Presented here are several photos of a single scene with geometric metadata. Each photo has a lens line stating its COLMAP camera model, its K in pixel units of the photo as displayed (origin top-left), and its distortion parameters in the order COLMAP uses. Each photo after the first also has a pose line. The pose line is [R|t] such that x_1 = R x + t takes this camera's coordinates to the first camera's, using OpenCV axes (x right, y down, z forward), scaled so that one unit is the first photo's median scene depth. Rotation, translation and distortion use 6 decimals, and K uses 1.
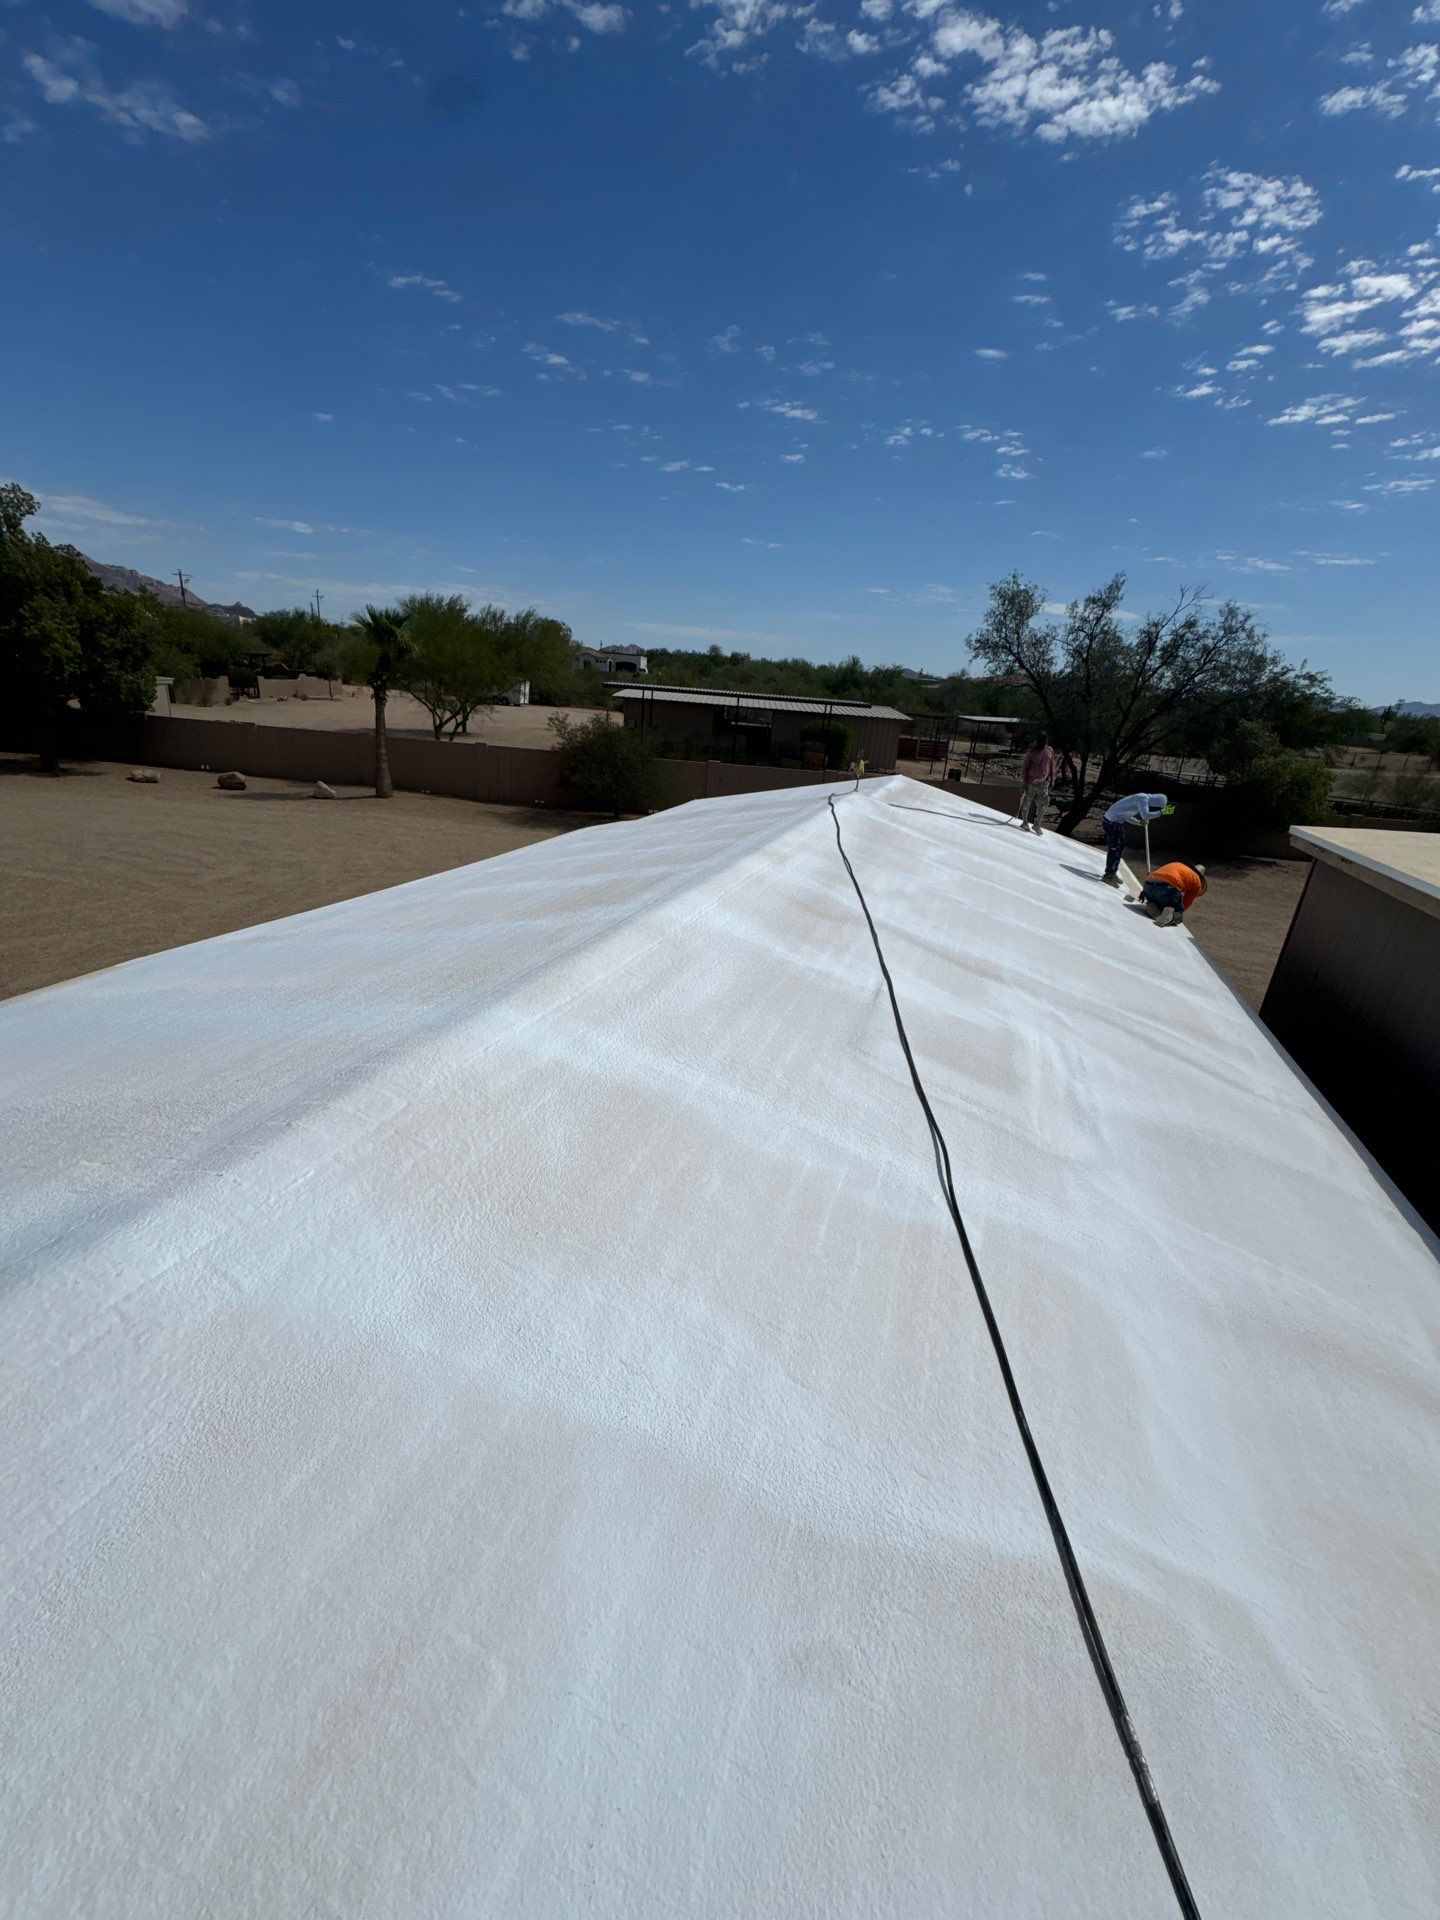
lens RADIAL K [[778.0, 0, 724.4], [0, 778.0, 952.3], [0, 0, 1]] dist [0.010919, 0.000254]
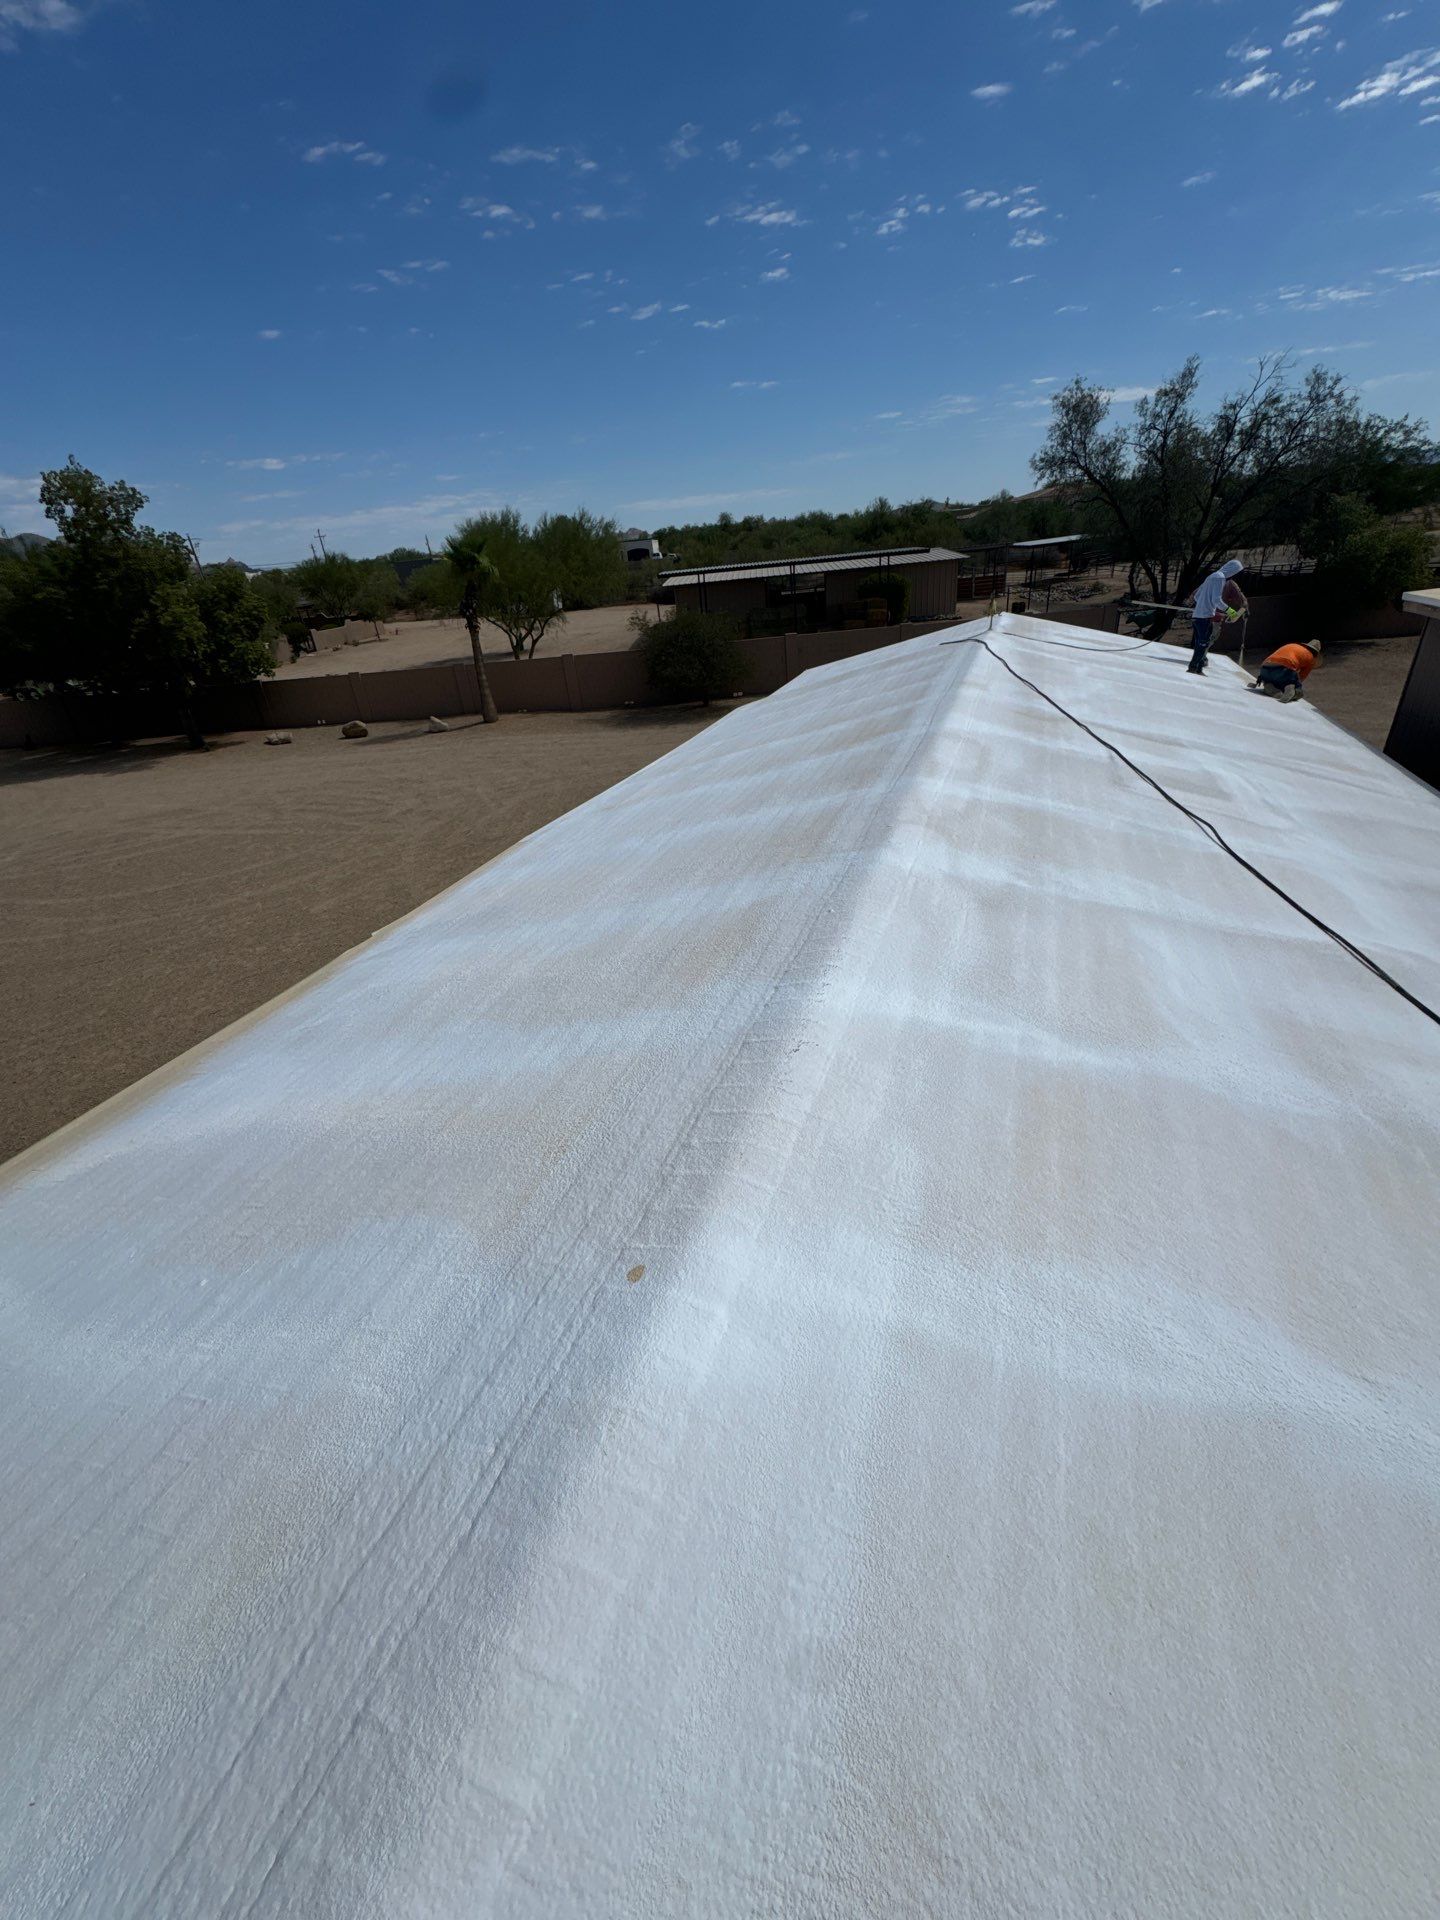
lens RADIAL K [[781.7, 0, 720.0], [0, 781.7, 960.0], [0, 0, 1]] dist [-0.000914, 0.002975]
pose [[0.986786, -0.135786, -0.088404, -0.072059], [0.147186, 0.979338, 0.138686, 0.018419], [0.067745, -0.149865, 0.986383, -0.085171]]
